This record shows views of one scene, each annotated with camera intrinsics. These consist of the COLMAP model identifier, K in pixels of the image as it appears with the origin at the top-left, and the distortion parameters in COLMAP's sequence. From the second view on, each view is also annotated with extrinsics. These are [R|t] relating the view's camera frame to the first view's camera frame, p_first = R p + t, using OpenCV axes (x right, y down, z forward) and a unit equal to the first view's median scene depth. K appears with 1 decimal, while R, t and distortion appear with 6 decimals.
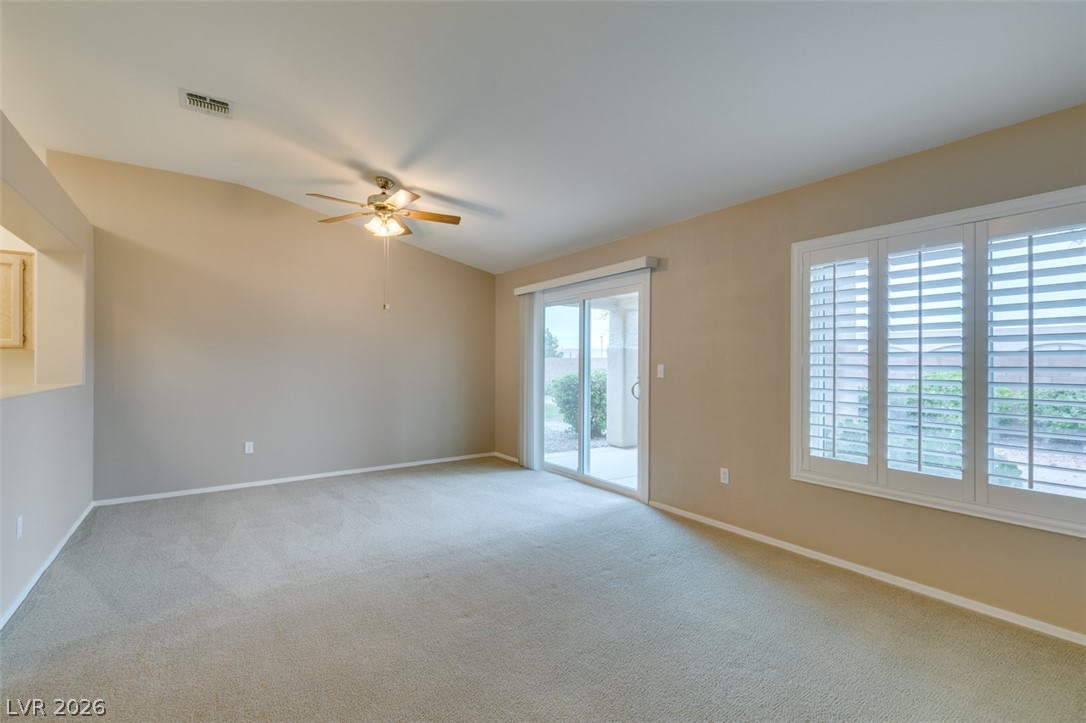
lens RADIAL K [[485.7, 0, 540.2], [0, 485.7, 360.1], [0, 0, 1]] dist [0.001351, -0.001618]
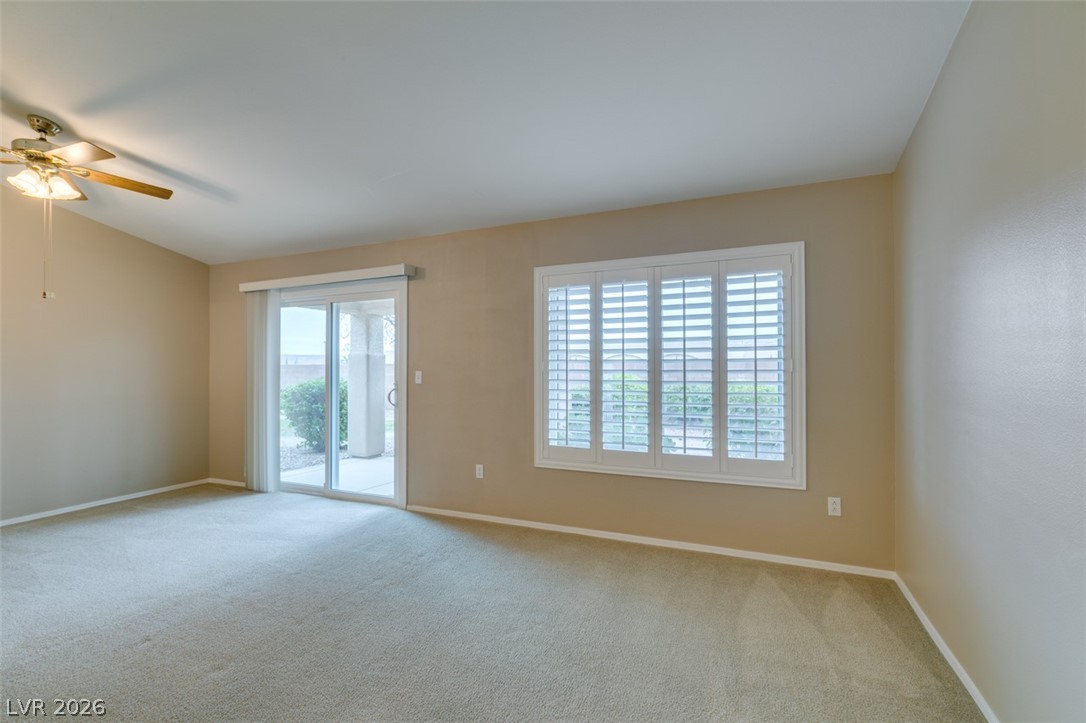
lens RADIAL K [[485.7, 0, 543.9], [0, 485.7, 364.8], [0, 0, 1]] dist [0.001351, -0.001618]
pose [[0.851772, -0.002181, 0.523908, -0.064820], [0.003916, 0.999990, -0.002203, -0.000480], [-0.523898, 0.003928, 0.851772, -0.013454]]
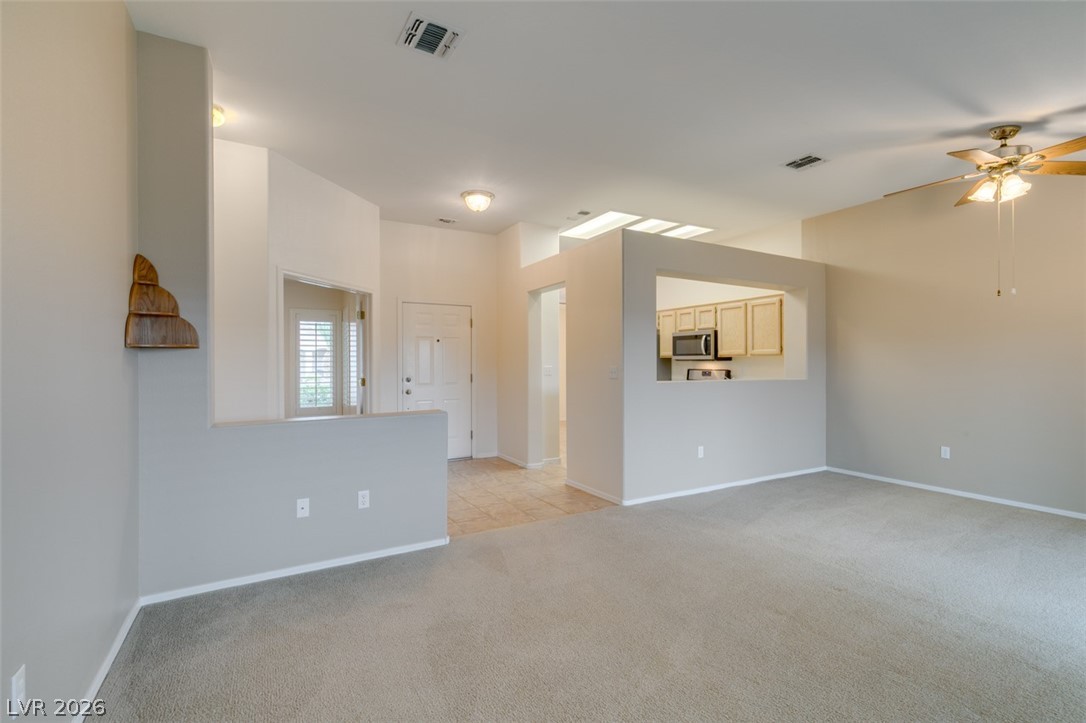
lens RADIAL K [[485.7, 0, 537.8], [0, 485.7, 361.6], [0, 0, 1]] dist [0.001351, -0.001618]
pose [[-0.106245, -0.003375, -0.994334, 0.530419], [0.004235, 0.999984, -0.003847, -0.000561], [0.994331, -0.004620, -0.106229, 0.350756]]
